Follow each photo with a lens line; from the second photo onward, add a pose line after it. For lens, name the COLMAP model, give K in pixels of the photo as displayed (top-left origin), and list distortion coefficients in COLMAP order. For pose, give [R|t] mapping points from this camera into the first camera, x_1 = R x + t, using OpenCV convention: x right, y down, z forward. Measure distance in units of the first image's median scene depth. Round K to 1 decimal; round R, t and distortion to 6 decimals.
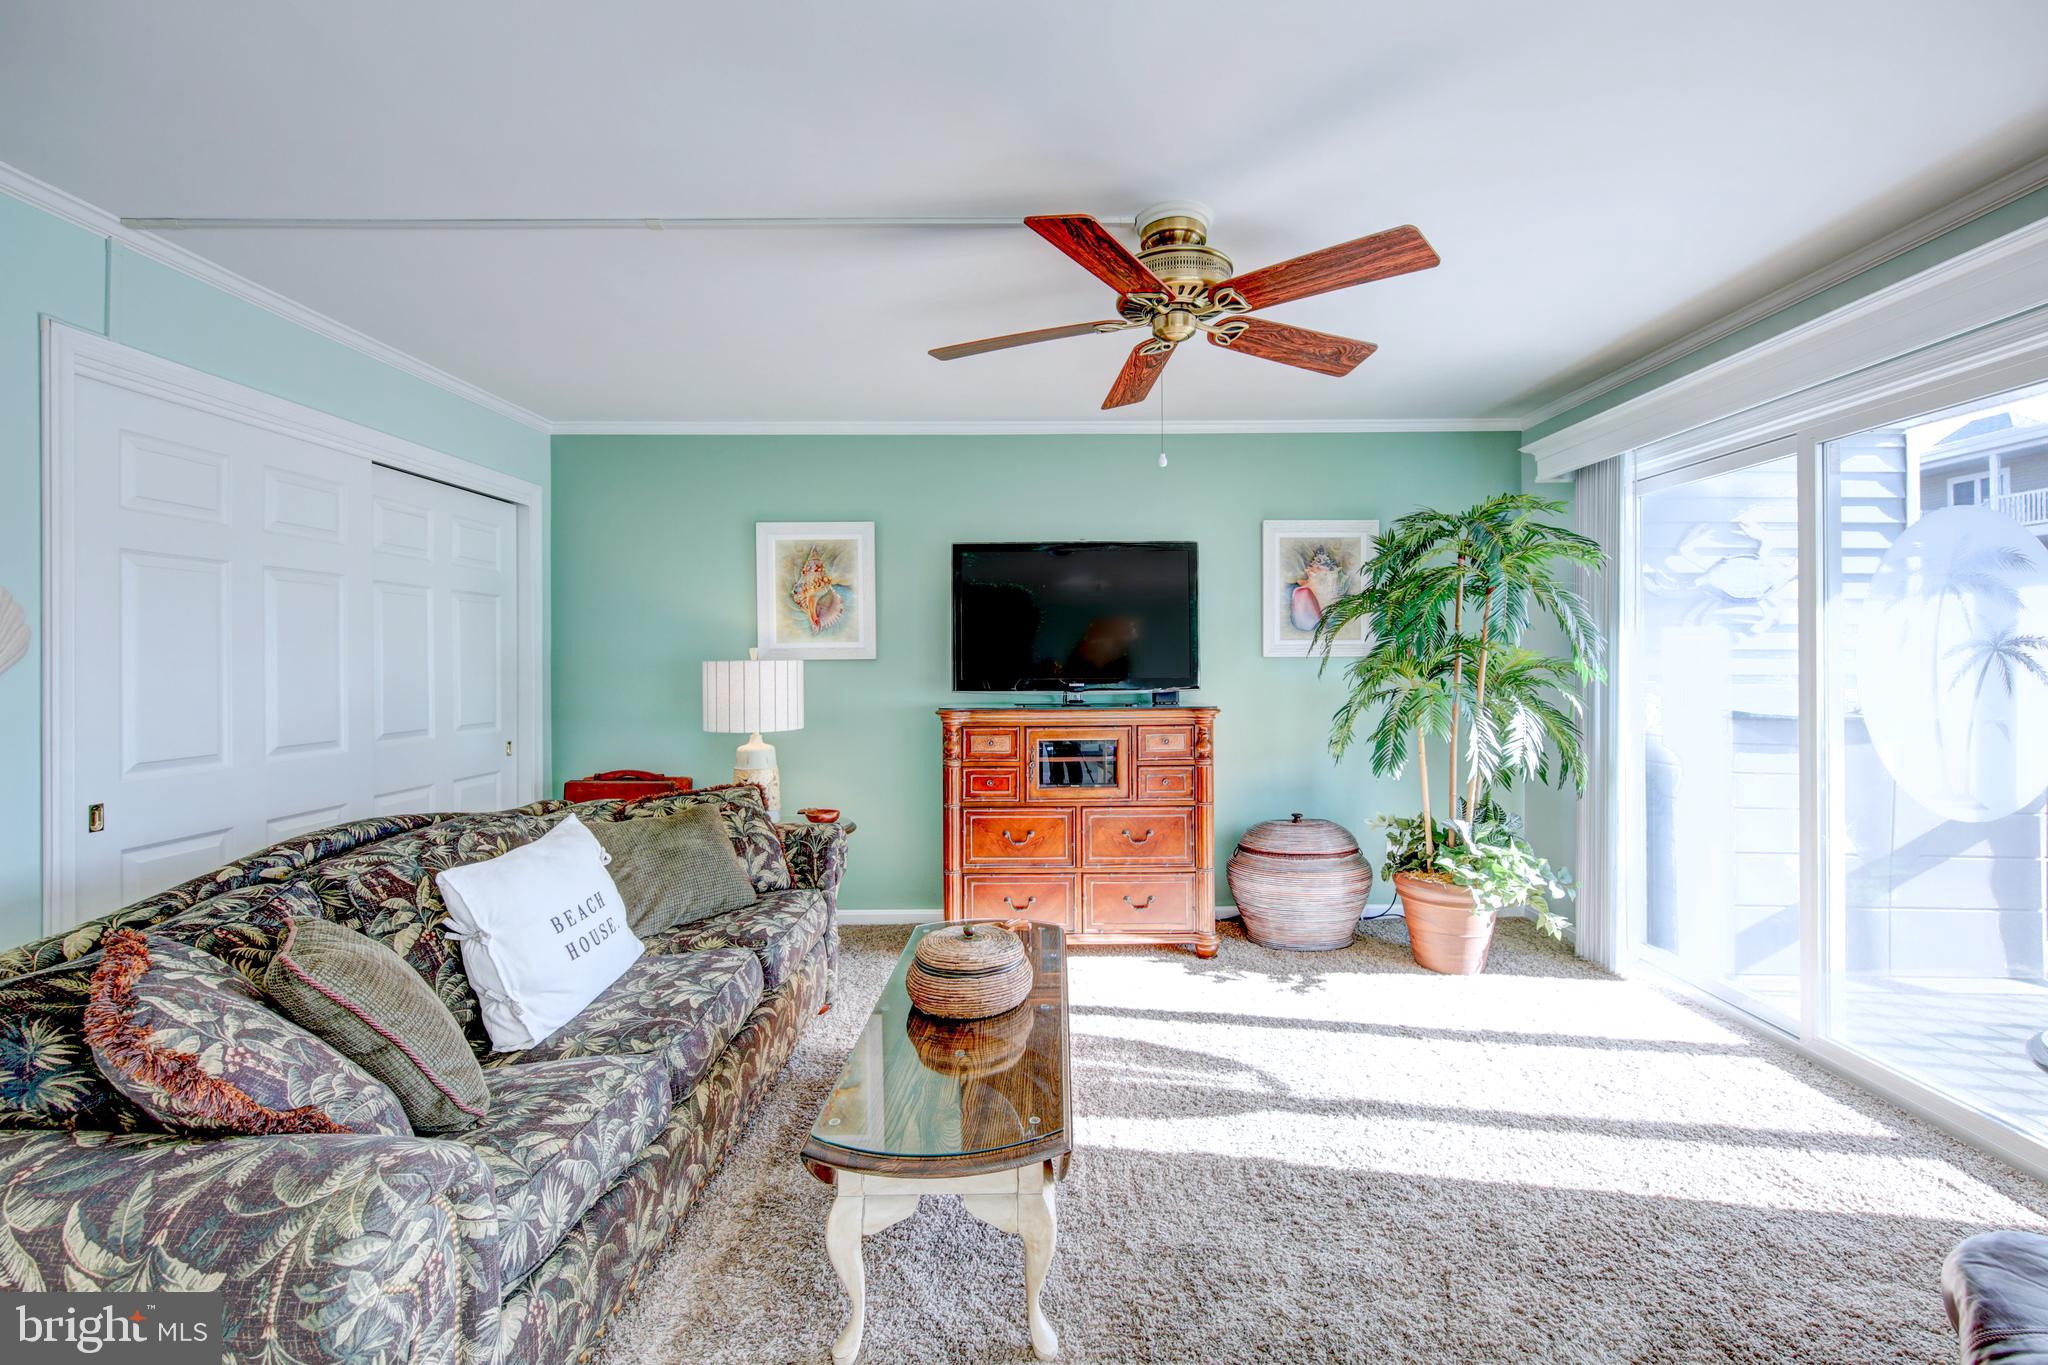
lens RADIAL K [[808.8, 0, 1049.6], [0, 808.8, 653.4], [0, 0, 1]] dist [0.014057, -0.007681]
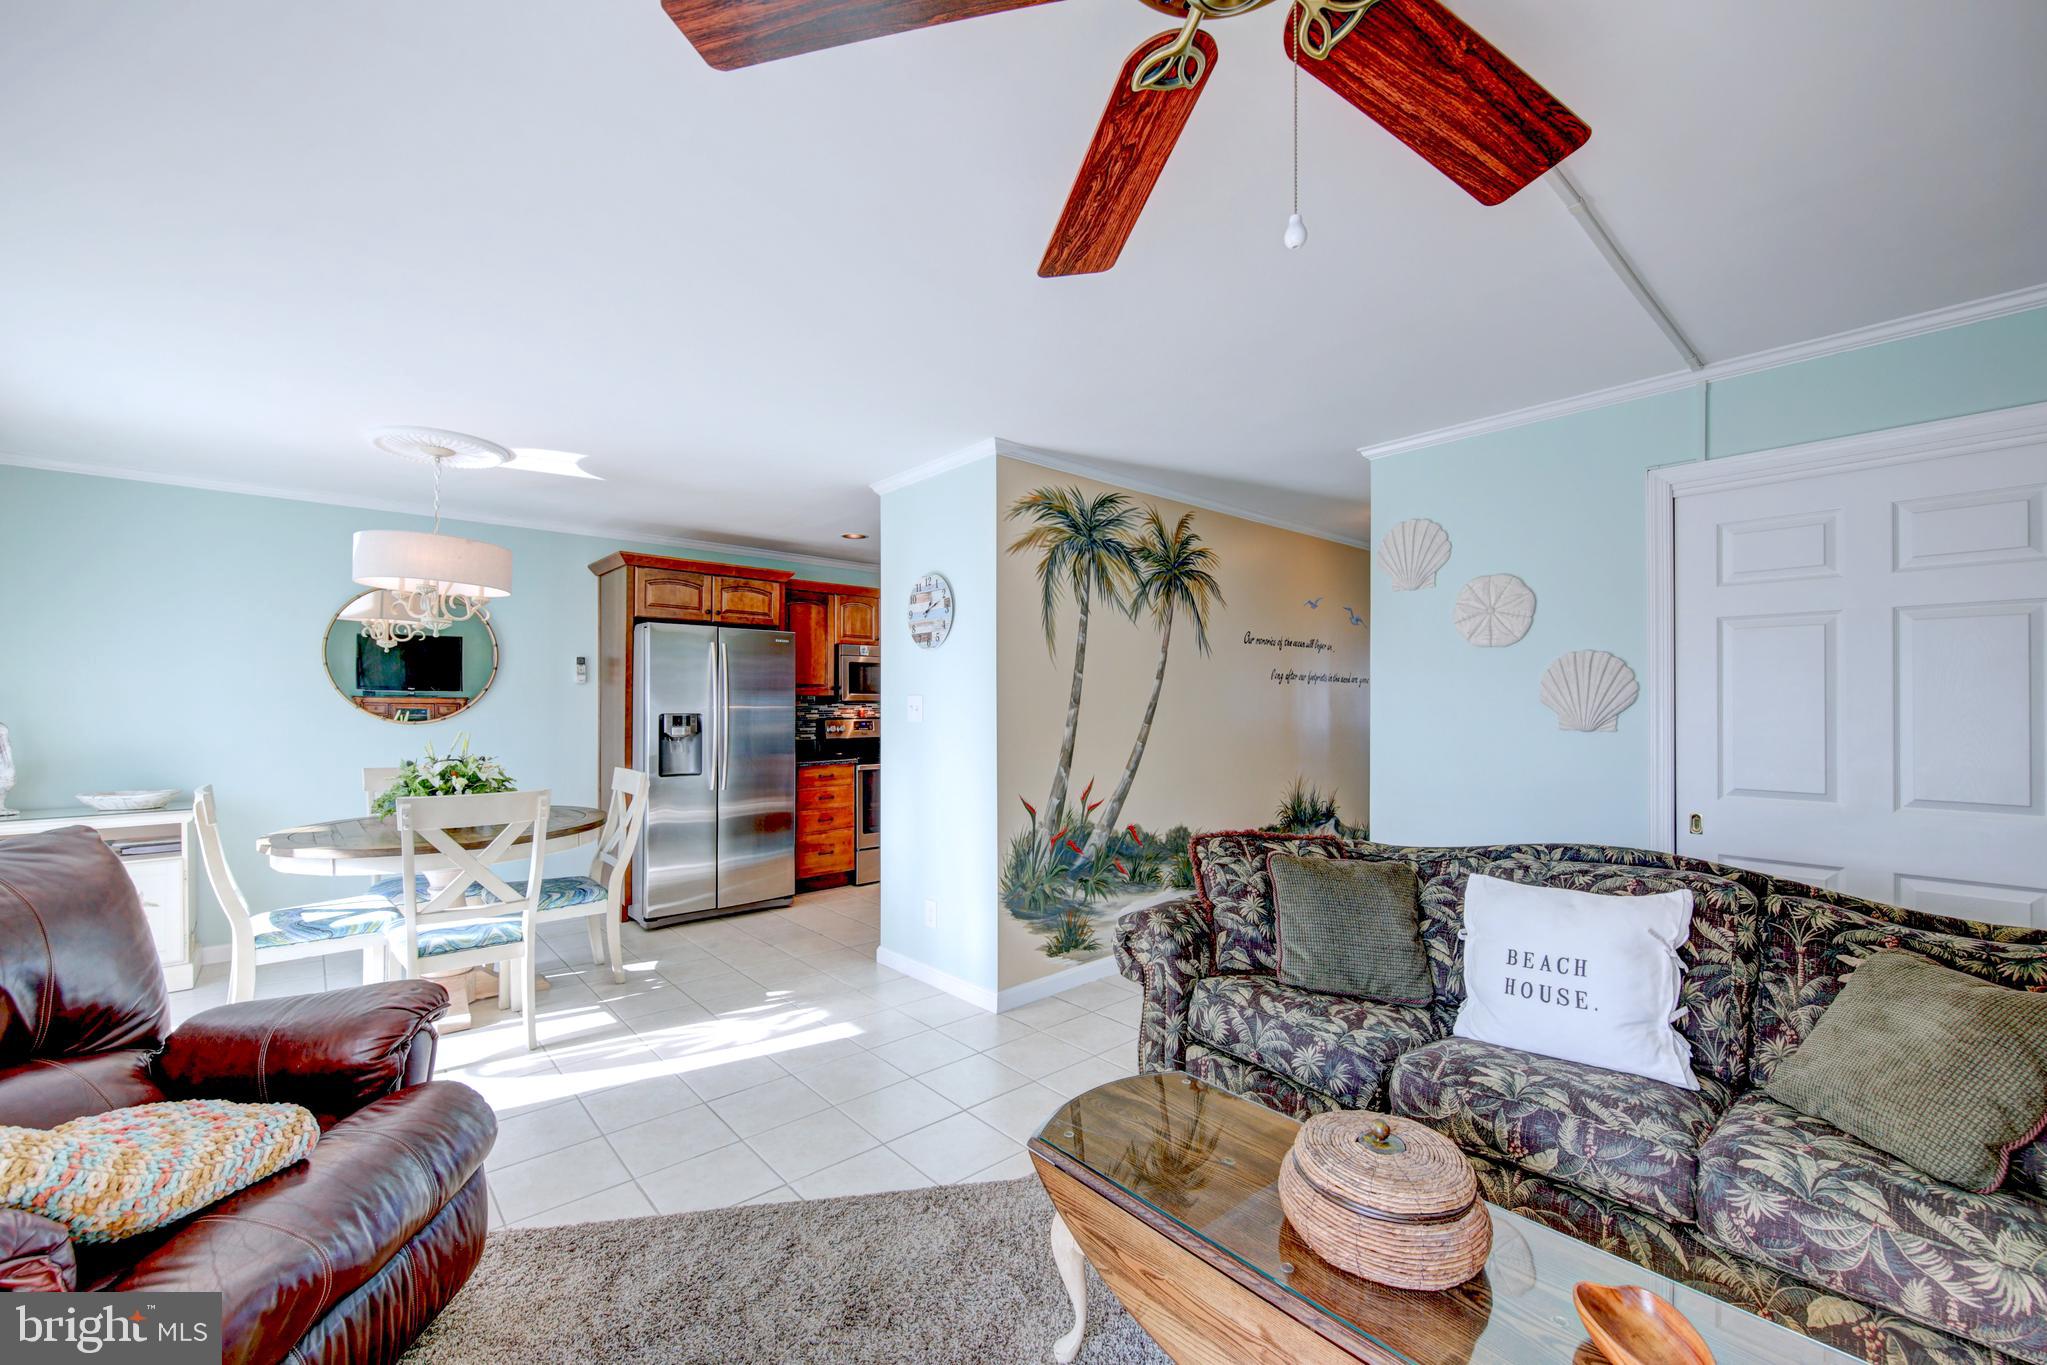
lens RADIAL K [[808.2, 0, 1021.1], [0, 808.2, 695.9], [0, 0, 1]] dist [0.000802, -0.003317]
pose [[-0.750597, -0.000231, -0.660760, 0.404878], [0.008709, 0.999910, -0.010243, -0.002347], [0.660703, -0.013443, -0.750527, 0.962862]]
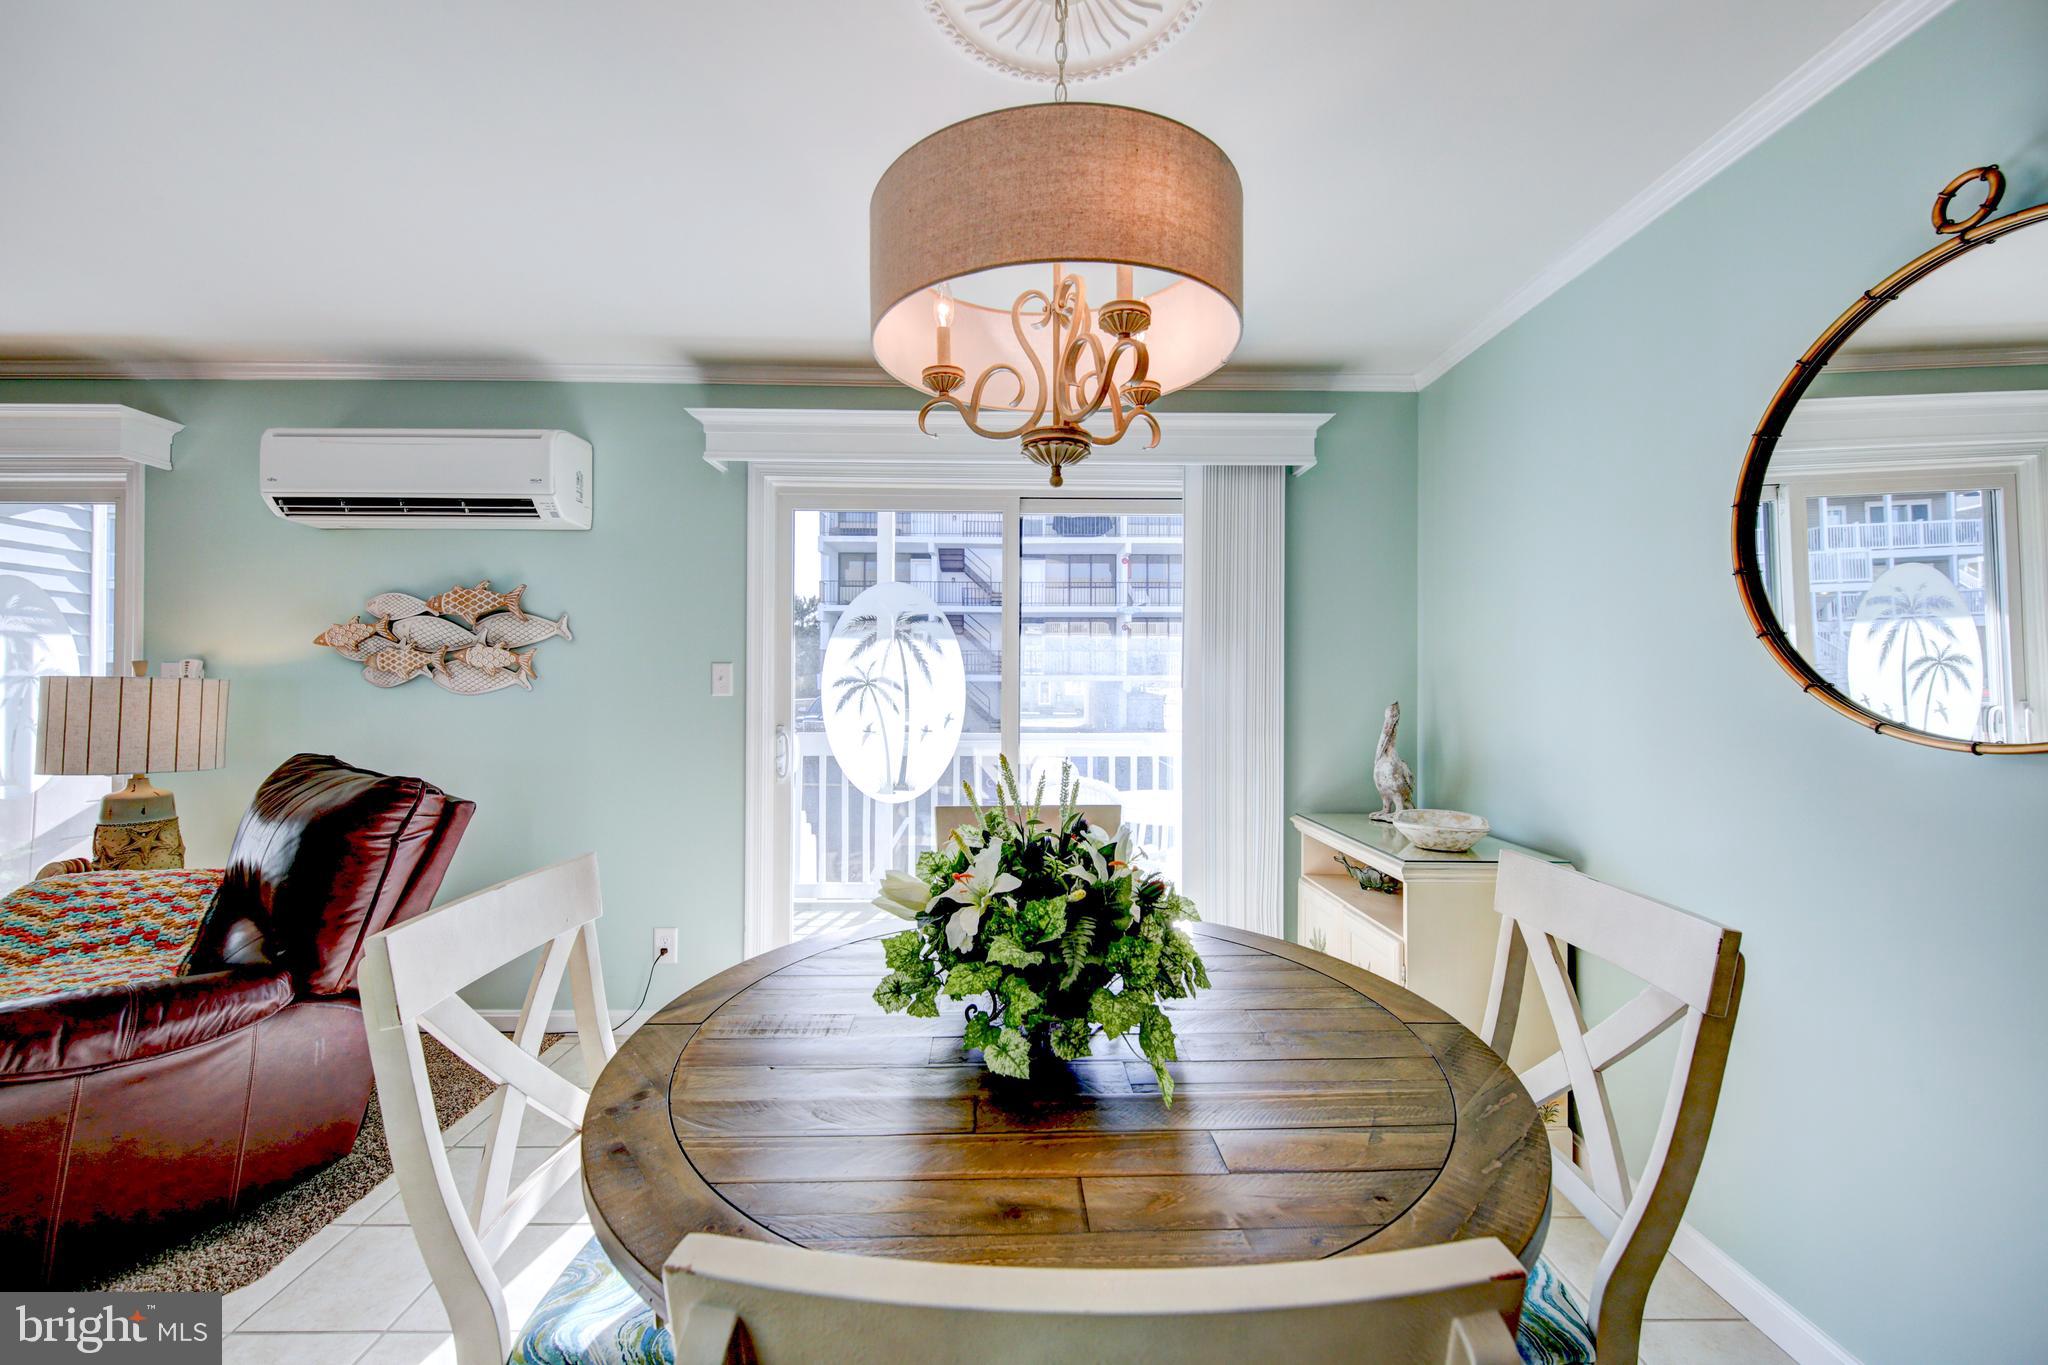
lens RADIAL K [[786.4, 0, 1026.9], [0, 786.4, 680.8], [0, 0, 1]] dist [-0.000014, -0.000060]
pose [[-0.012240, 0.011212, 0.999862, -0.184896], [-0.010753, 0.999878, -0.011344, -0.001827], [-0.999867, -0.010890, -0.012118, -0.569396]]
